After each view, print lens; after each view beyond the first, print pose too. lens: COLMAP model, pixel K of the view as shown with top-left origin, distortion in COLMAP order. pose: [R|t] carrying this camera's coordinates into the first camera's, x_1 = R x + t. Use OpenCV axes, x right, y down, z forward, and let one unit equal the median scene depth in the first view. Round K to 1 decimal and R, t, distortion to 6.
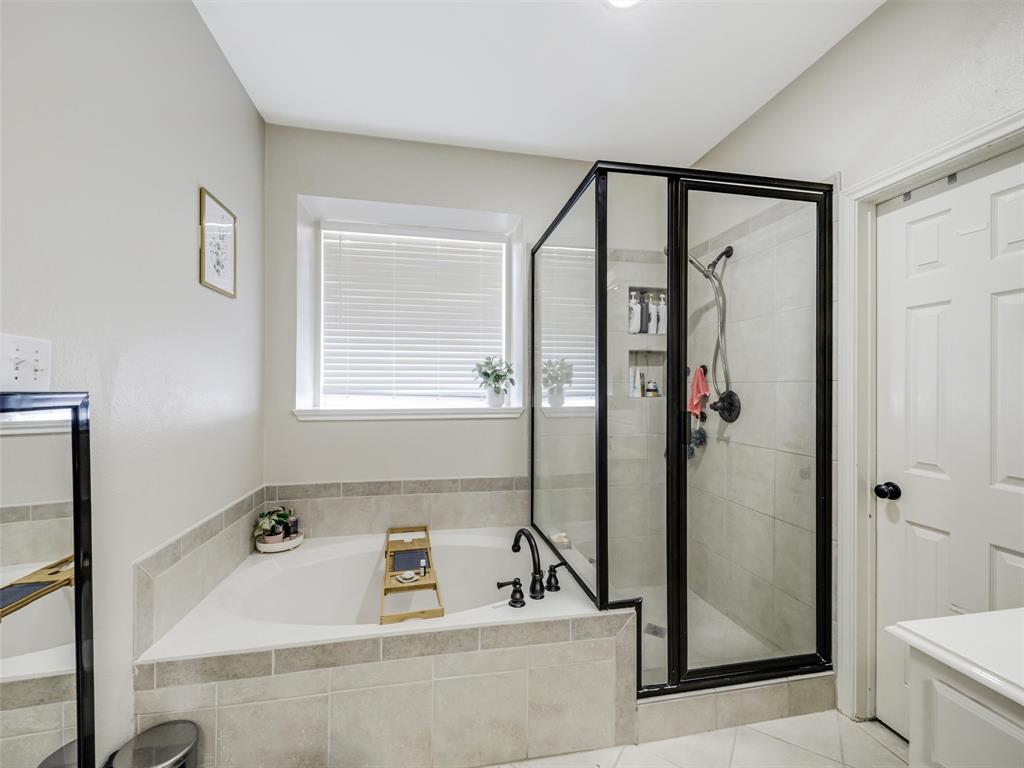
lens RADIAL K [[428.8, 0, 512.0], [0, 428.8, 384.0], [0, 0, 1]] dist [0.016655, -0.010349]
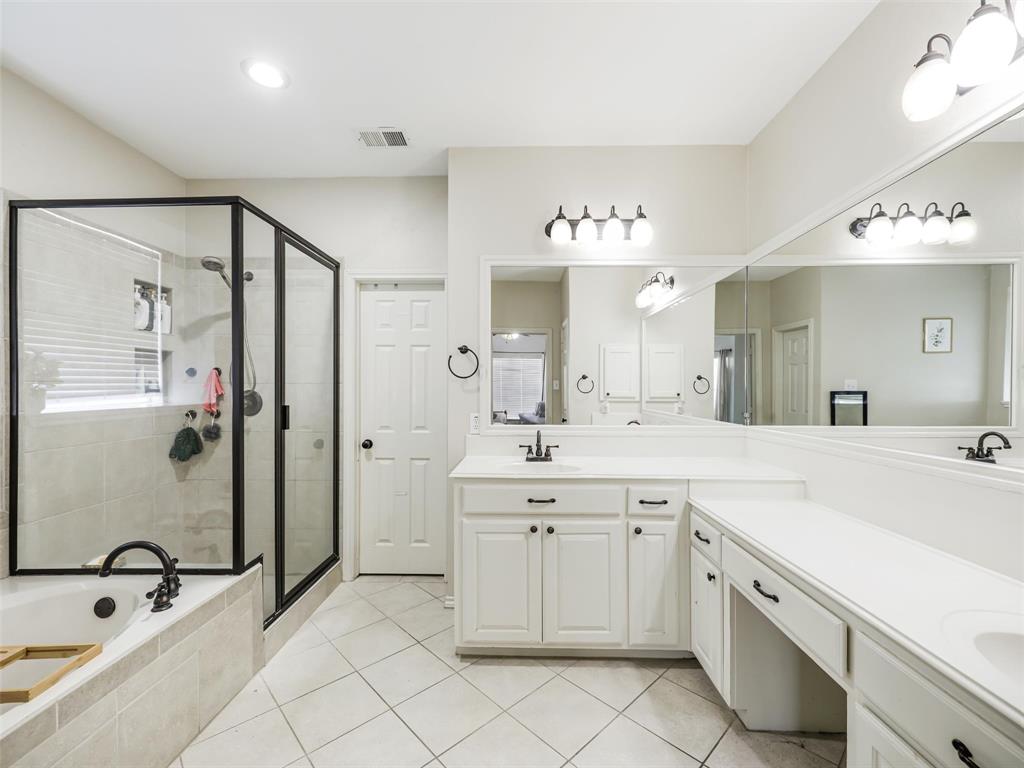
lens RADIAL K [[457.4, 0, 512.0], [0, 457.4, 384.0], [0, 0, 1]] dist [-0.000387, -0.000194]
pose [[0.207638, 0.003971, 0.978198, -0.865027], [-0.007308, 0.999970, -0.002508, -0.005711], [-0.978178, -0.006628, 0.207661, 0.002481]]
